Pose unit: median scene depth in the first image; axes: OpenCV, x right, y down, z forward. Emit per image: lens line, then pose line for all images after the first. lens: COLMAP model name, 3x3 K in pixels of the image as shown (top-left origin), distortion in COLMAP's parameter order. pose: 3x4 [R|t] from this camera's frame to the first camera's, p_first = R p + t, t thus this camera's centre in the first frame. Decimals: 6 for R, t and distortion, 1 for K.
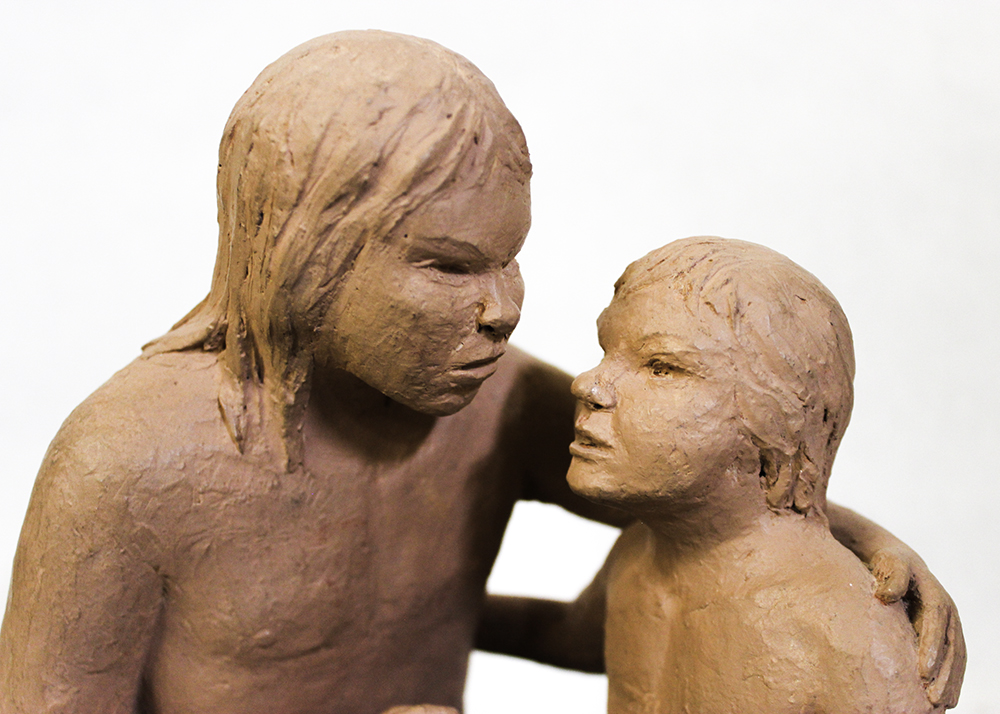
lens RADIAL K [[1313.2, 0, 500.0], [0, 1313.2, 357.0], [0, 0, 1]] dist [-0.063572, 0.018586]
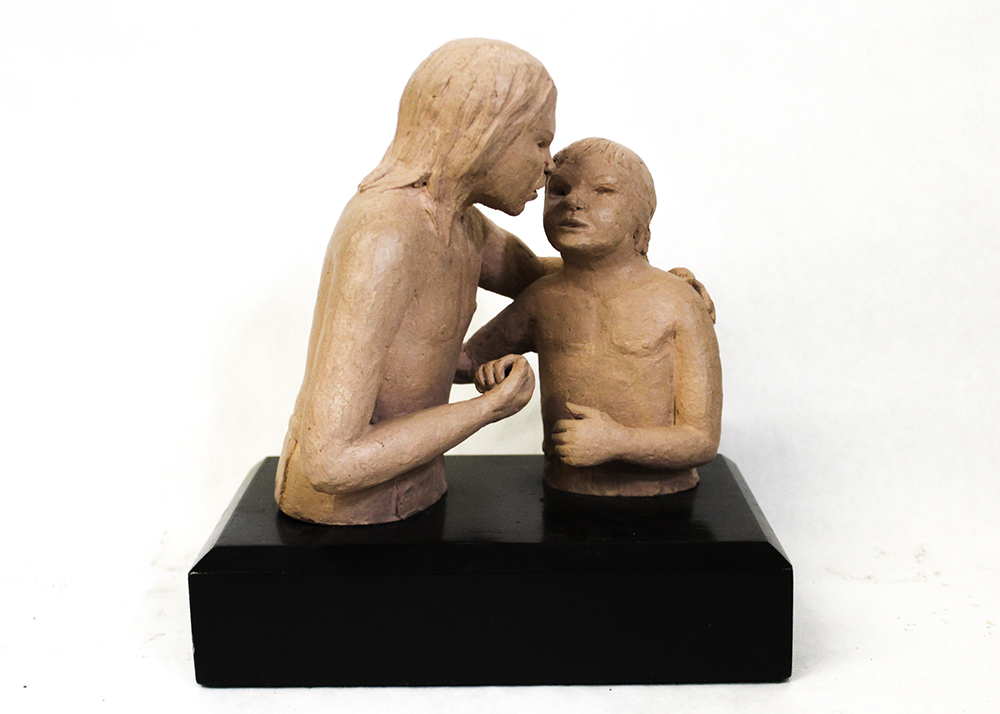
lens RADIAL K [[1574.3, 0, 500.0], [0, 1574.3, 357.0], [0, 0, 1]] dist [-0.058061, -0.030947]
pose [[0.784440, -0.065196, 0.616769, -1.758309], [0.079205, 0.996848, 0.004635, 0.274760], [-0.615127, 0.045215, 0.787131, -1.066763]]
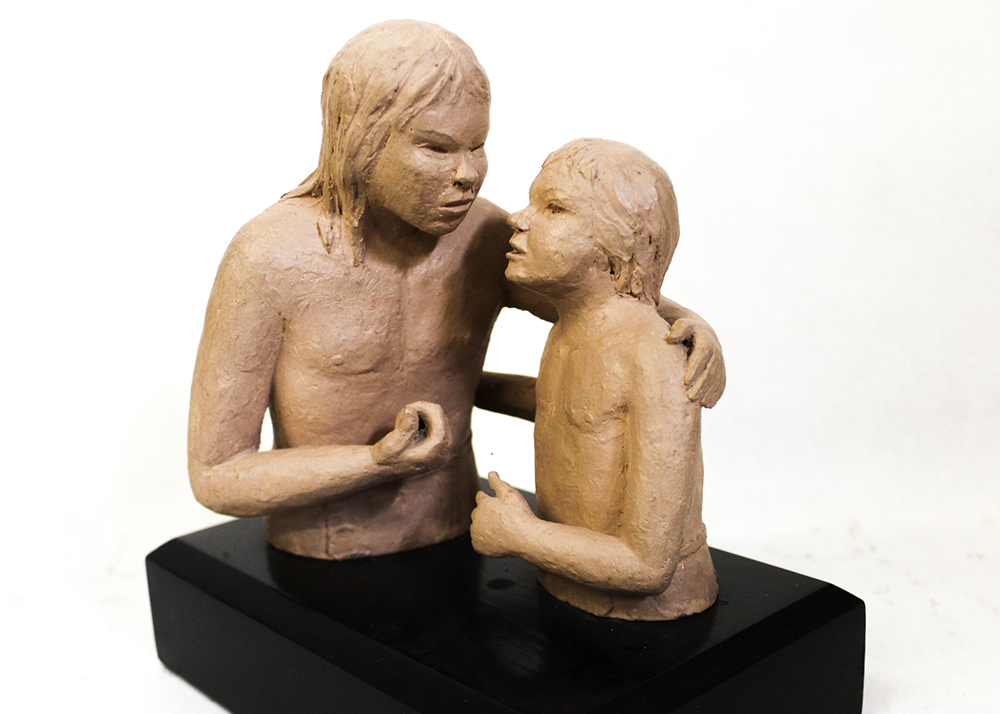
lens RADIAL K [[1222.0, 0, 433.5], [0, 1222.0, 332.2], [0, 0, 1]] dist [-0.092560, -0.000474]
pose [[0.978962, 0.048444, -0.198208, 0.297672], [-0.046182, 0.998805, 0.016024, 0.156368], [0.198747, -0.006533, 0.980029, -0.652140]]
